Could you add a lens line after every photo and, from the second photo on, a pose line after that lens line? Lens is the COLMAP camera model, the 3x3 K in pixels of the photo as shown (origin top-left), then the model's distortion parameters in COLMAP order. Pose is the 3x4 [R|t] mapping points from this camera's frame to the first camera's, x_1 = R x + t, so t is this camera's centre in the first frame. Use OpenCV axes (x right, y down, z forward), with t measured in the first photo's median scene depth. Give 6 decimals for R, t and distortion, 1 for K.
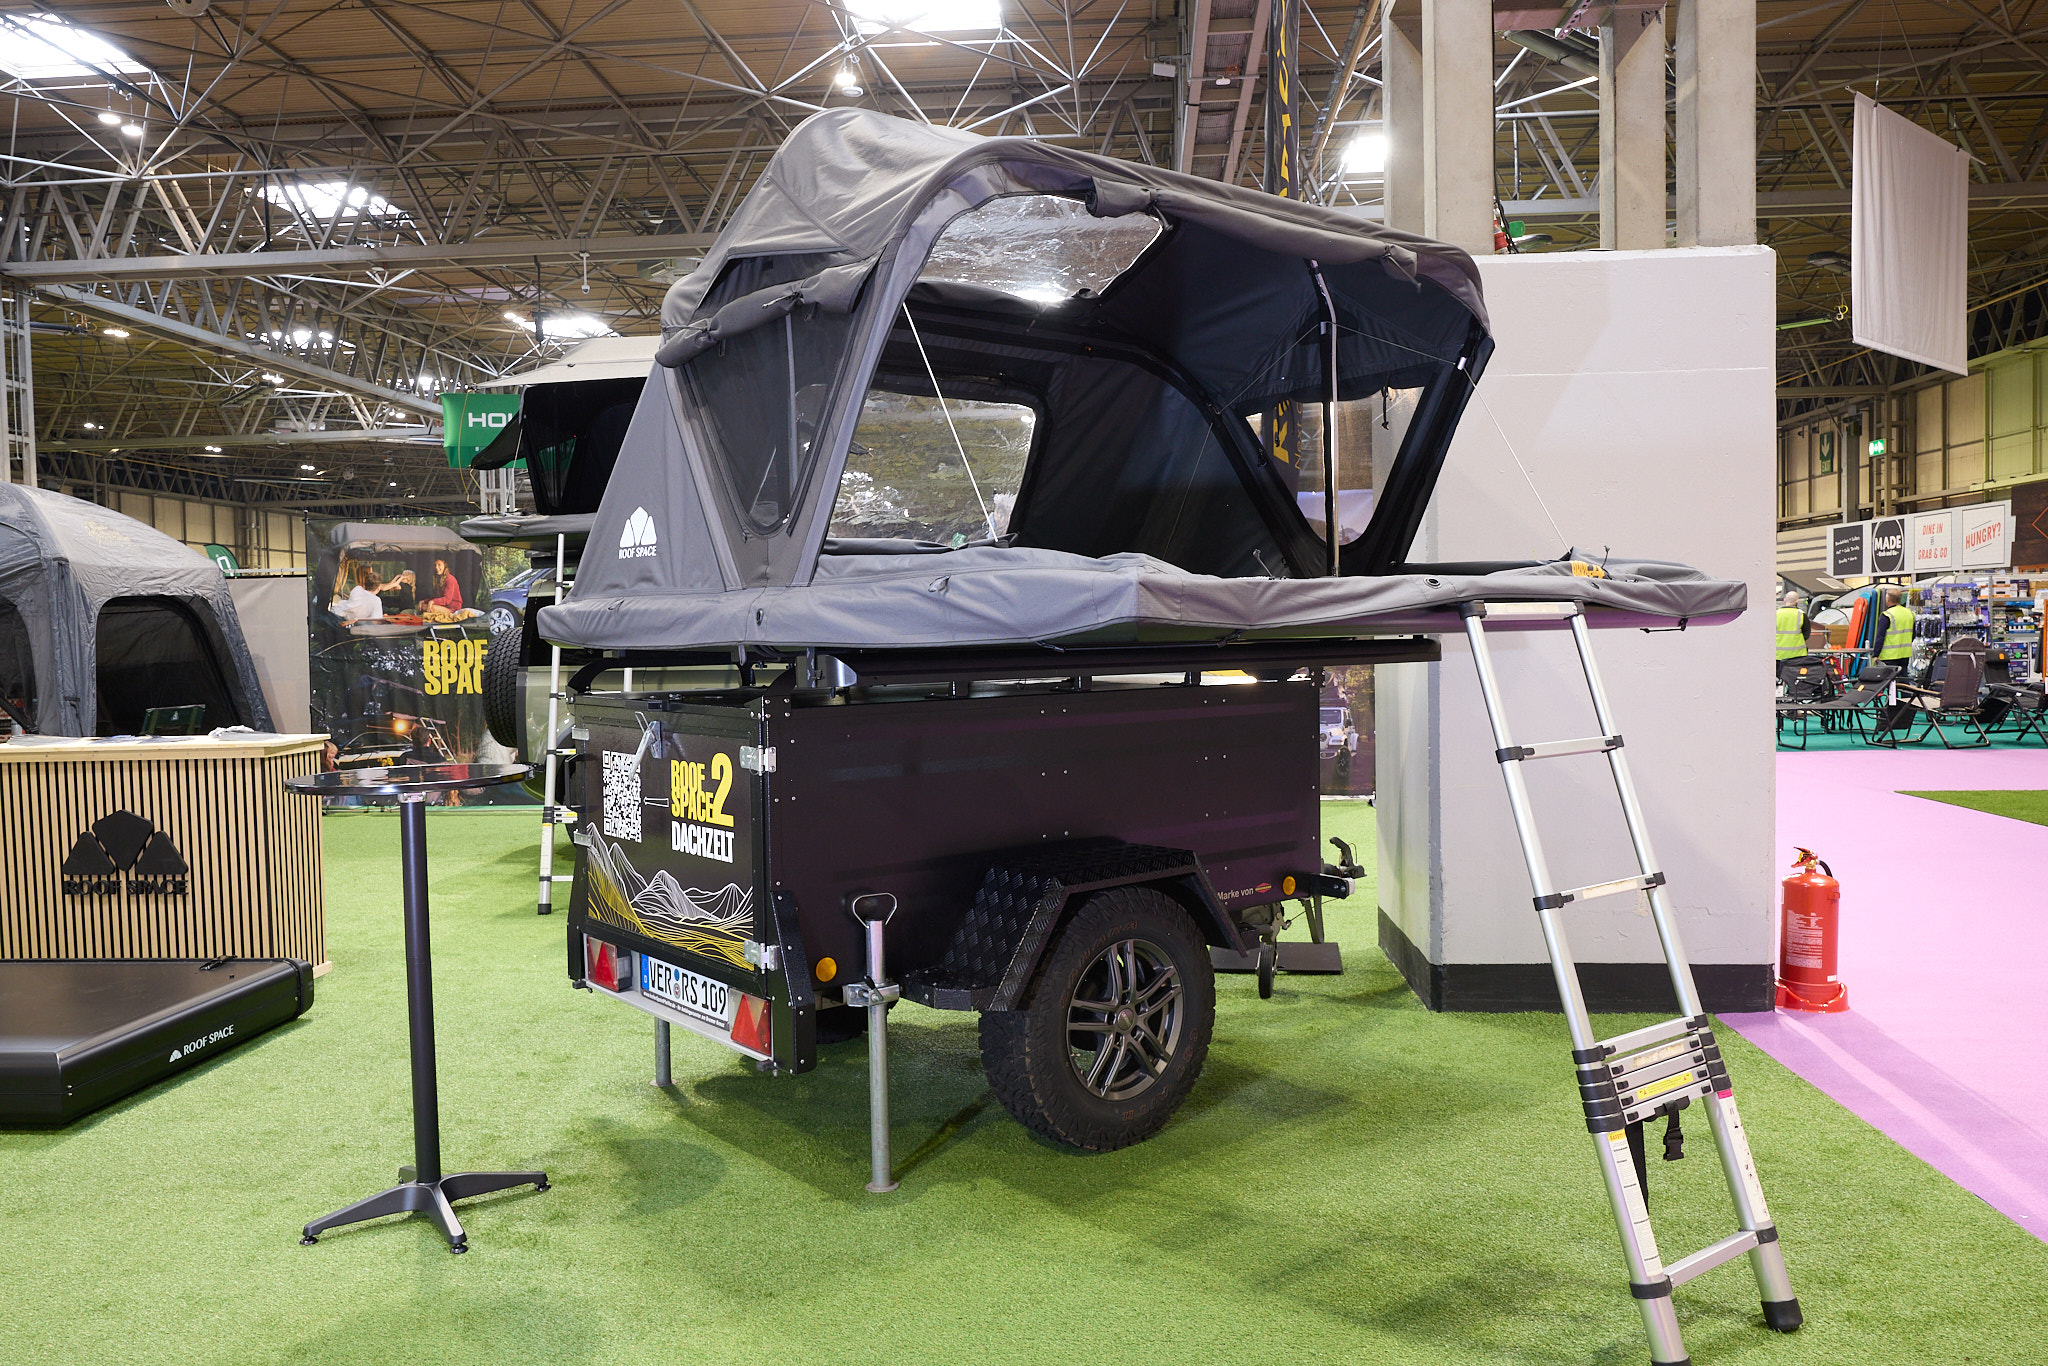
lens RADIAL K [[1611.1, 0, 1024.0], [0, 1611.1, 686.4], [0, 0, 1]] dist [-0.007165, 0.000066]
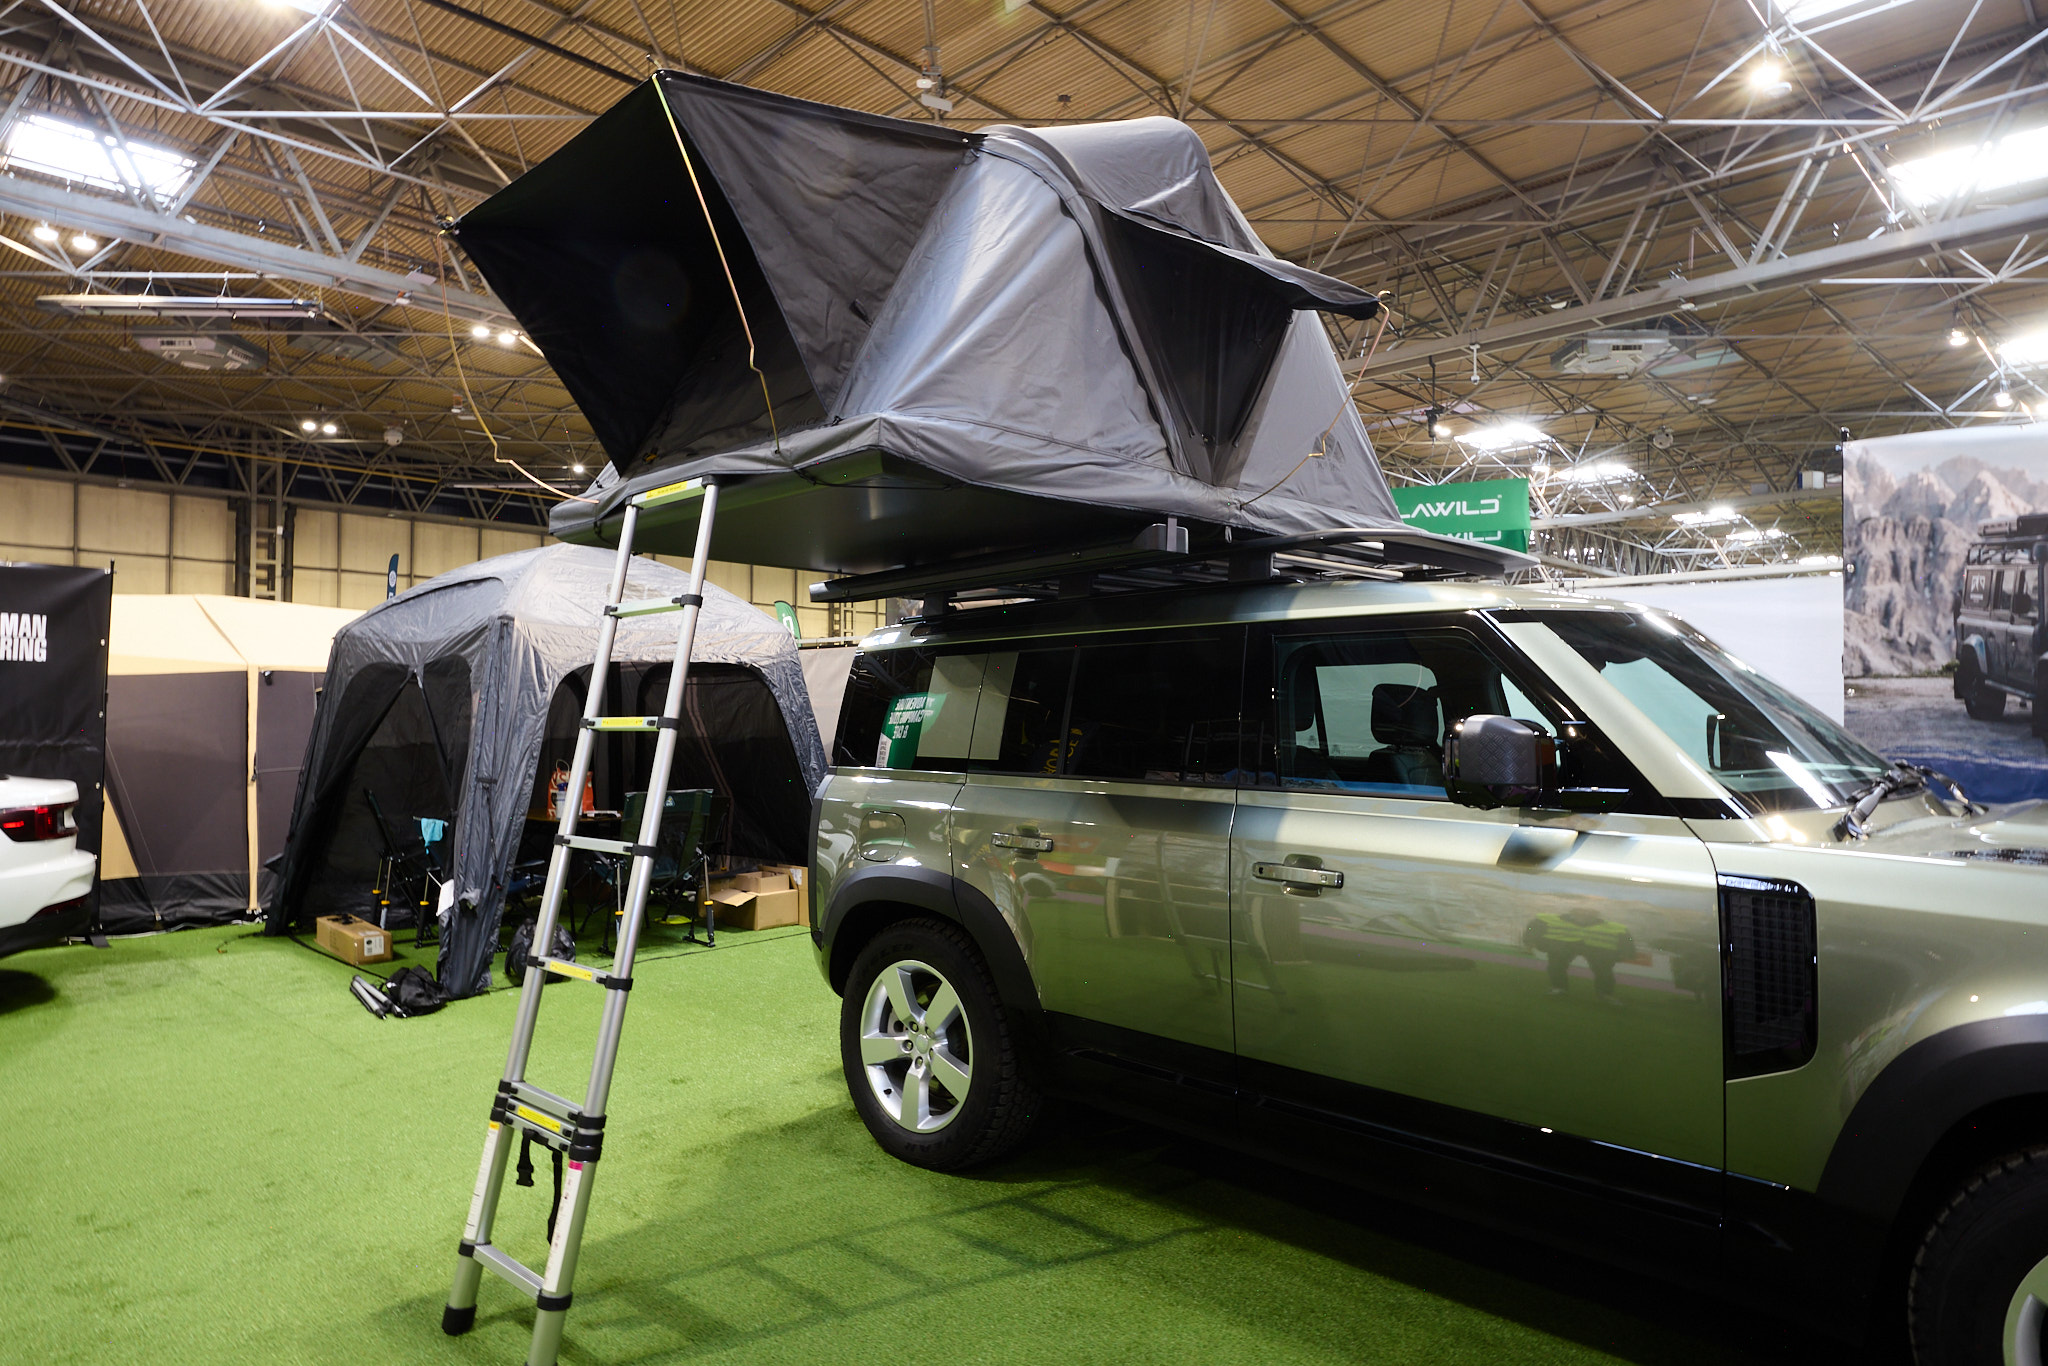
lens RADIAL K [[1200.7, 0, 1017.6], [0, 1200.7, 687.1], [0, 0, 1]] dist [0.015950, -0.005187]
pose [[0.753073, 0.008944, -0.657877, 0.014806], [-0.045114, 0.998256, -0.038070, -0.011317], [0.656389, 0.058349, 0.752163, 0.267048]]
